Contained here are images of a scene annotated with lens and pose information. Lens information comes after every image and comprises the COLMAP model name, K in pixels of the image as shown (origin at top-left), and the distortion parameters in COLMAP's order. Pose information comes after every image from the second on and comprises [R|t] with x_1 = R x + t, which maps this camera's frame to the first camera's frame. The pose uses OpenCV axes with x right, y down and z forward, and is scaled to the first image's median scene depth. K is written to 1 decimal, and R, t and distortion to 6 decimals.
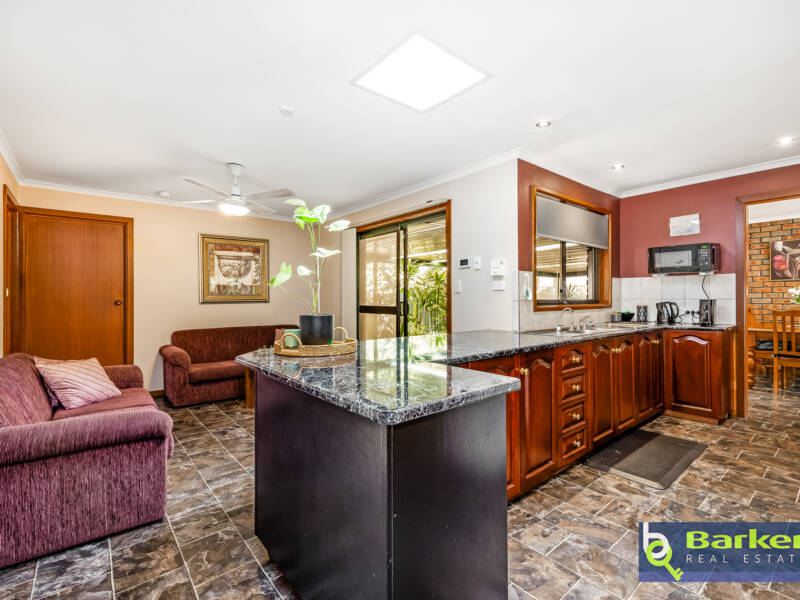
lens RADIAL K [[380.9, 0, 400.0], [0, 380.9, 300.0], [0, 0, 1]] dist [0.009356, -0.000297]
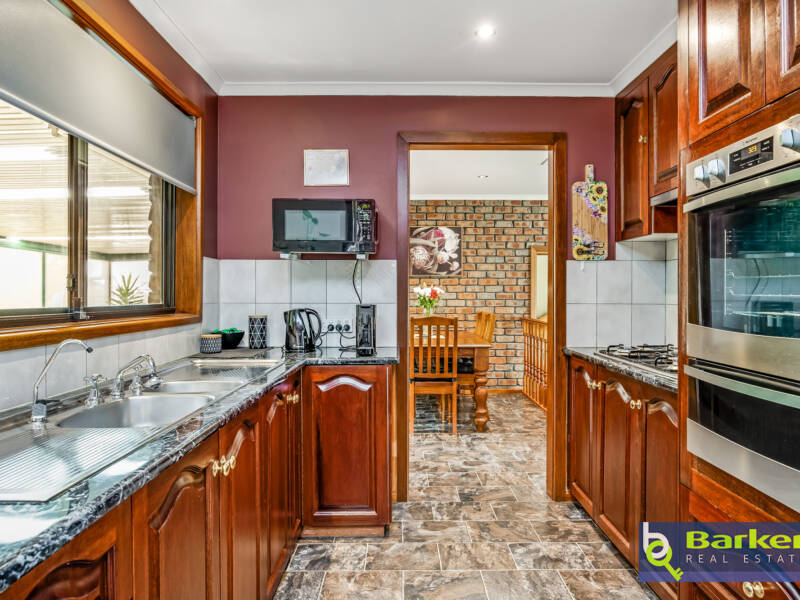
lens RADIAL K [[527.5, 0, 404.4], [0, 527.5, 296.7], [0, 0, 1]] dist [-0.008198, -0.001091]
pose [[0.631001, 0.004616, 0.775768, 0.230639], [-0.004406, 0.999987, -0.002367, -0.010095], [-0.775769, -0.001924, 0.631013, 0.438019]]
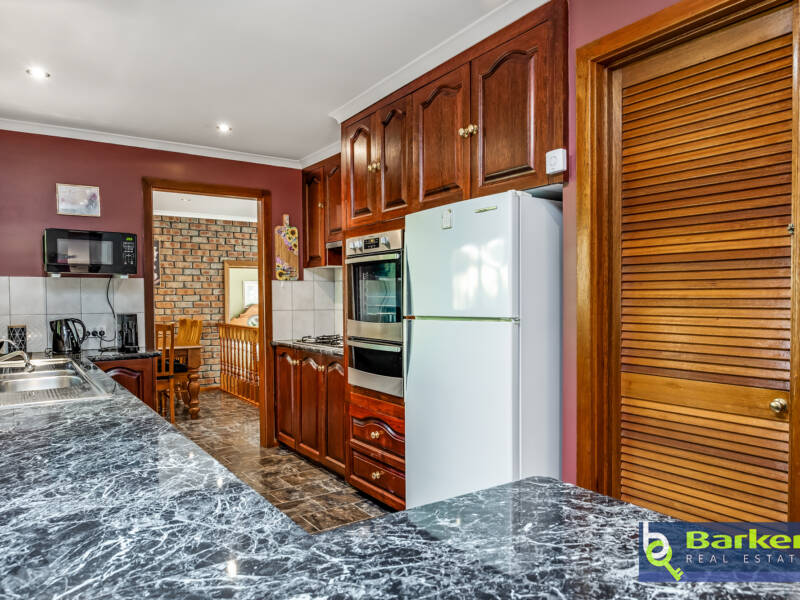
lens RADIAL K [[563.8, 0, 401.5], [0, 563.8, 314.6], [0, 0, 1]] dist [-0.002308, -0.001176]
pose [[0.091625, -0.019974, 0.995593, -0.165398], [0.008171, 0.999780, 0.019306, -0.014554], [-0.995760, 0.006366, 0.091768, 0.363850]]
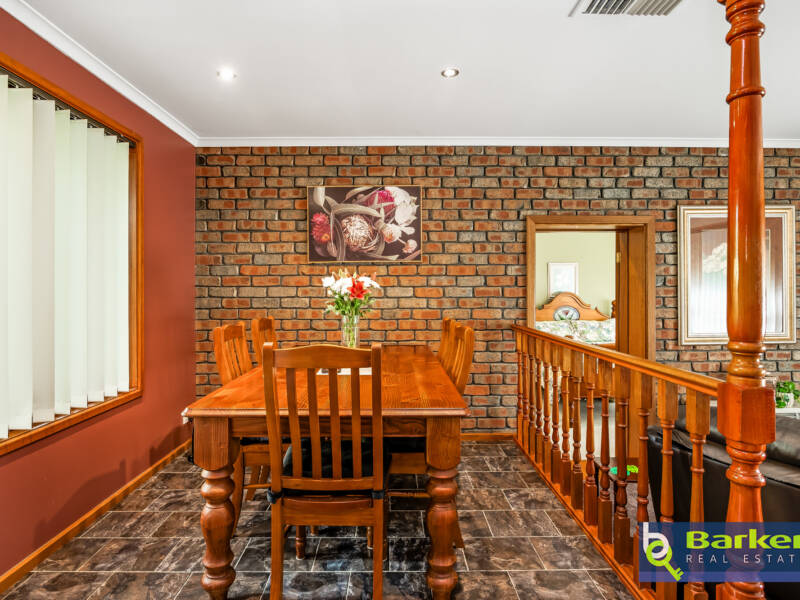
lens RADIAL K [[426.2, 0, 399.2], [0, 426.2, 295.0], [0, 0, 1]] dist [-0.004705, -0.000828]
pose [[0.629188, -0.003315, 0.777246, 0.876283], [0.000241, 0.999992, 0.004069, -0.014679], [-0.777253, -0.002373, 0.629183, 0.803754]]
